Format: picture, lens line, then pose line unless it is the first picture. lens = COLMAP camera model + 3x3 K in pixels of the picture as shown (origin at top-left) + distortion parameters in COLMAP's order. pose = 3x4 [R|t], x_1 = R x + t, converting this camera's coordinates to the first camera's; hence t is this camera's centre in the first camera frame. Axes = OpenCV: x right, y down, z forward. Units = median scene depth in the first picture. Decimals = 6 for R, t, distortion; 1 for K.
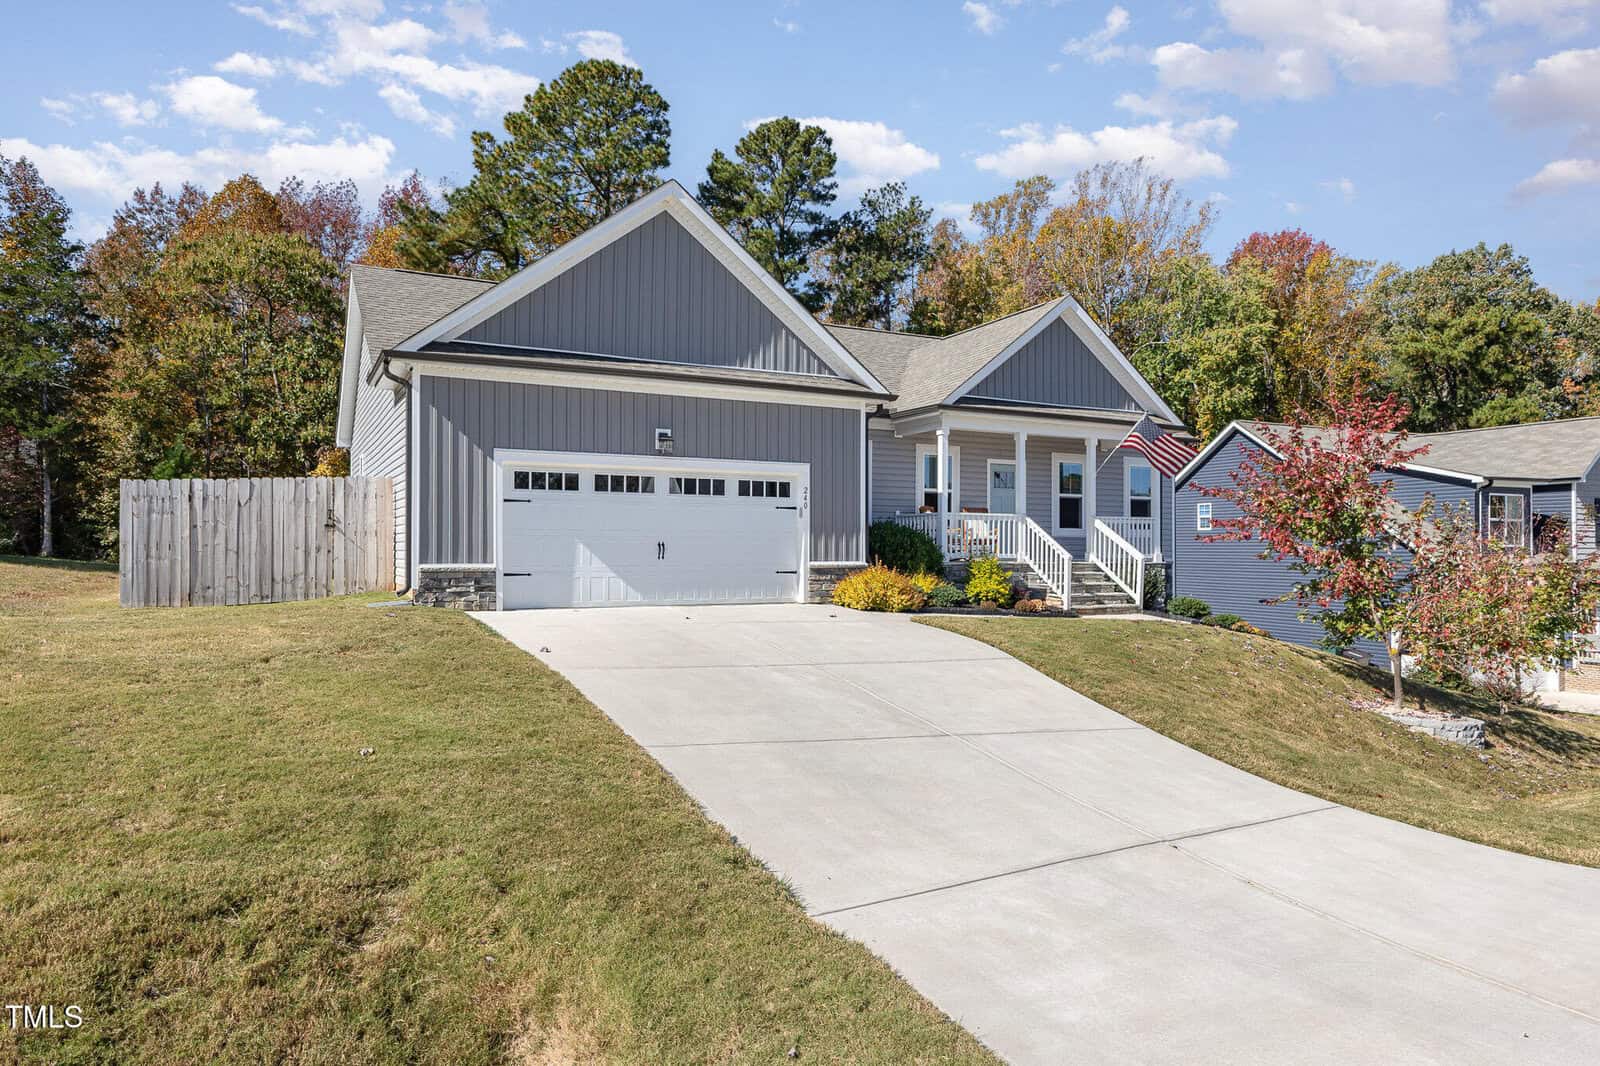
lens RADIAL K [[990.9, 0, 803.5], [0, 990.9, 541.0], [0, 0, 1]] dist [0.006173, 0.001258]
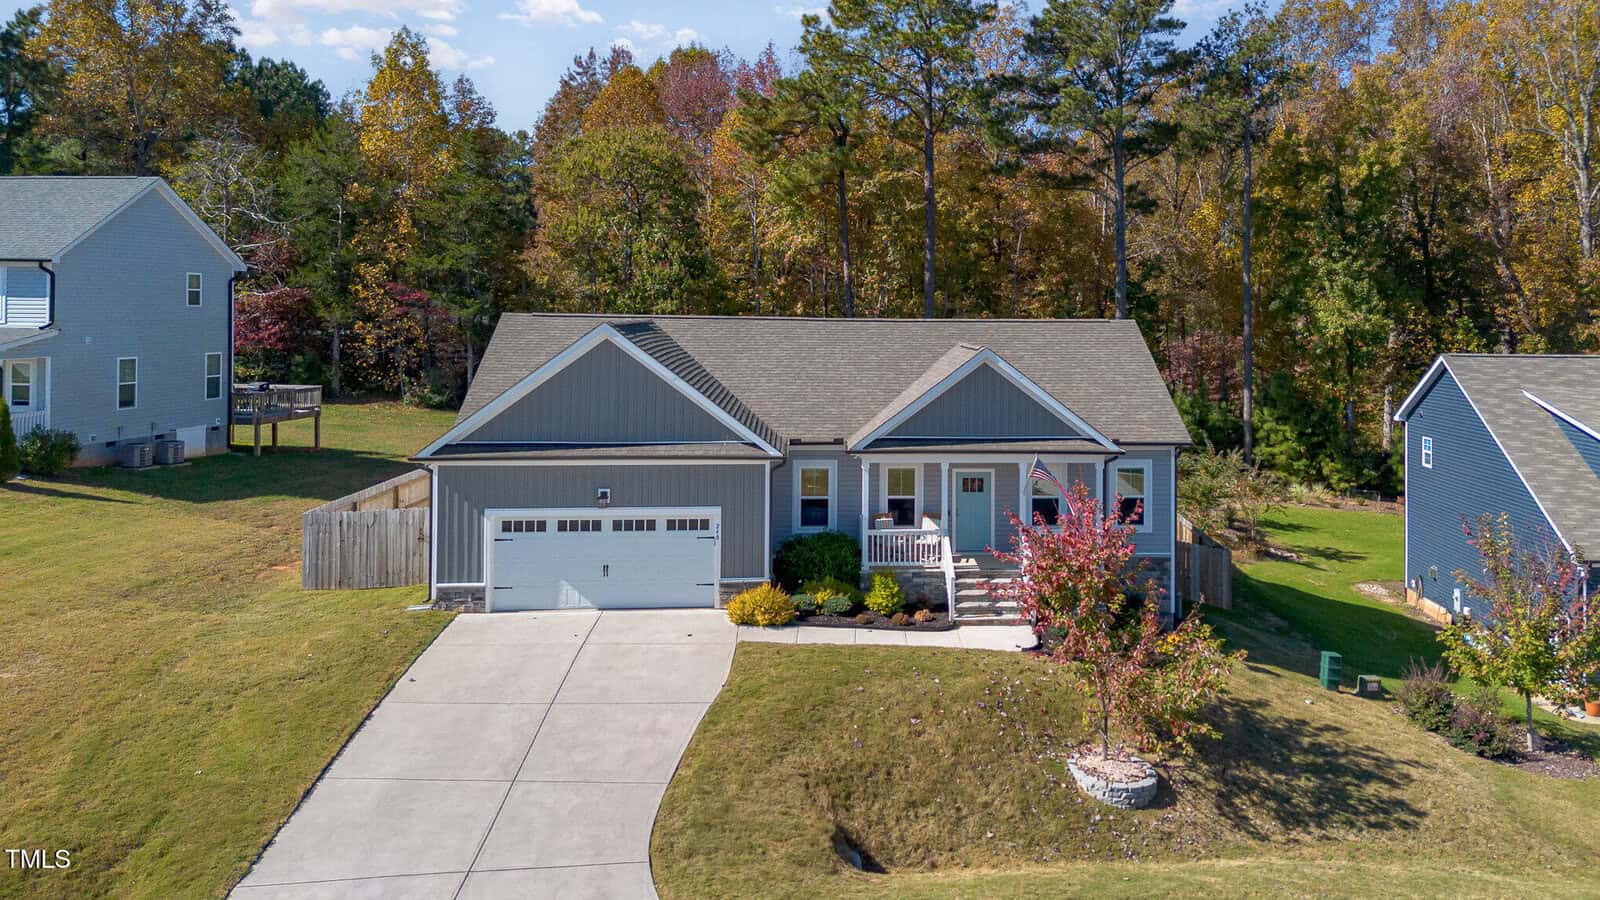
lens RADIAL K [[1142.6, 0, 913.6], [0, 1142.6, 325.5], [0, 0, 1]] dist [0.041242, -0.005124]
pose [[0.926777, 0.017256, -0.375217, 0.725751], [-0.010317, 0.999737, 0.020495, -0.313826], [0.375471, -0.015123, 0.926711, -0.305180]]
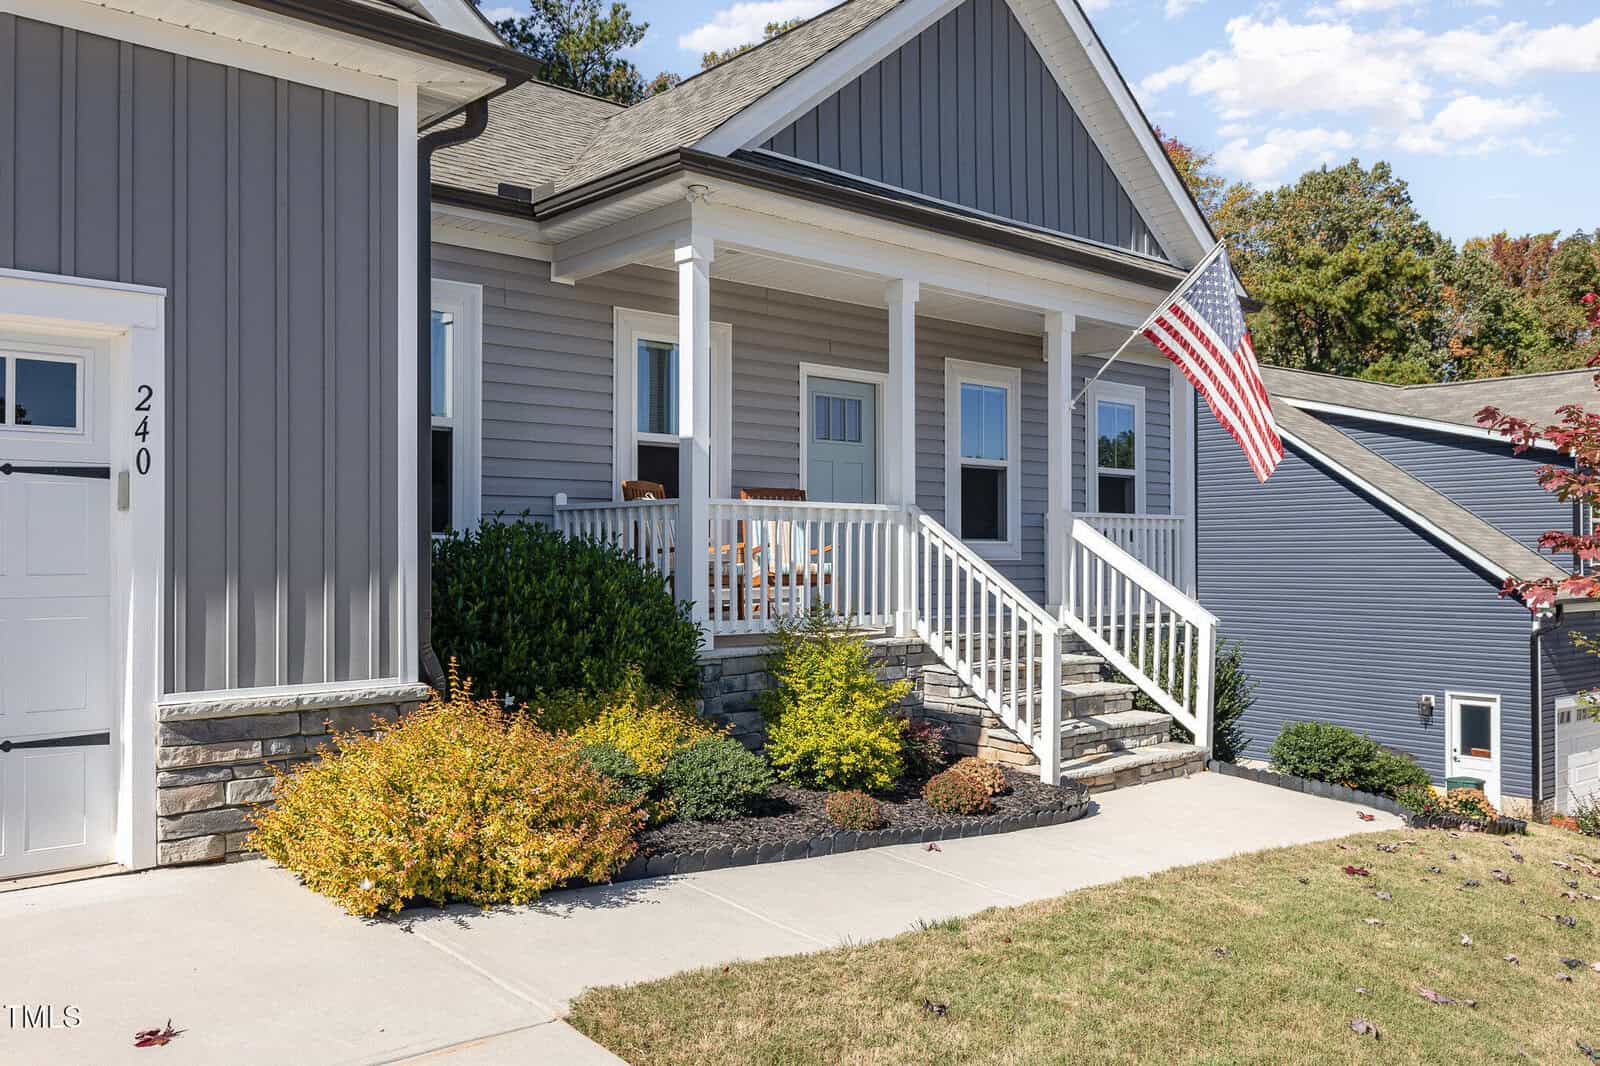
lens RADIAL K [[1316.1, 0, 800.0], [0, 1316.1, 533.0], [0, 0, 1]] dist [0.049575, -0.000179]
pose [[0.969892, 0.001174, 0.243535, 0.067424], [0.000690, 0.999971, -0.007570, -0.013708], [-0.243536, 0.007510, 0.969863, 0.561378]]
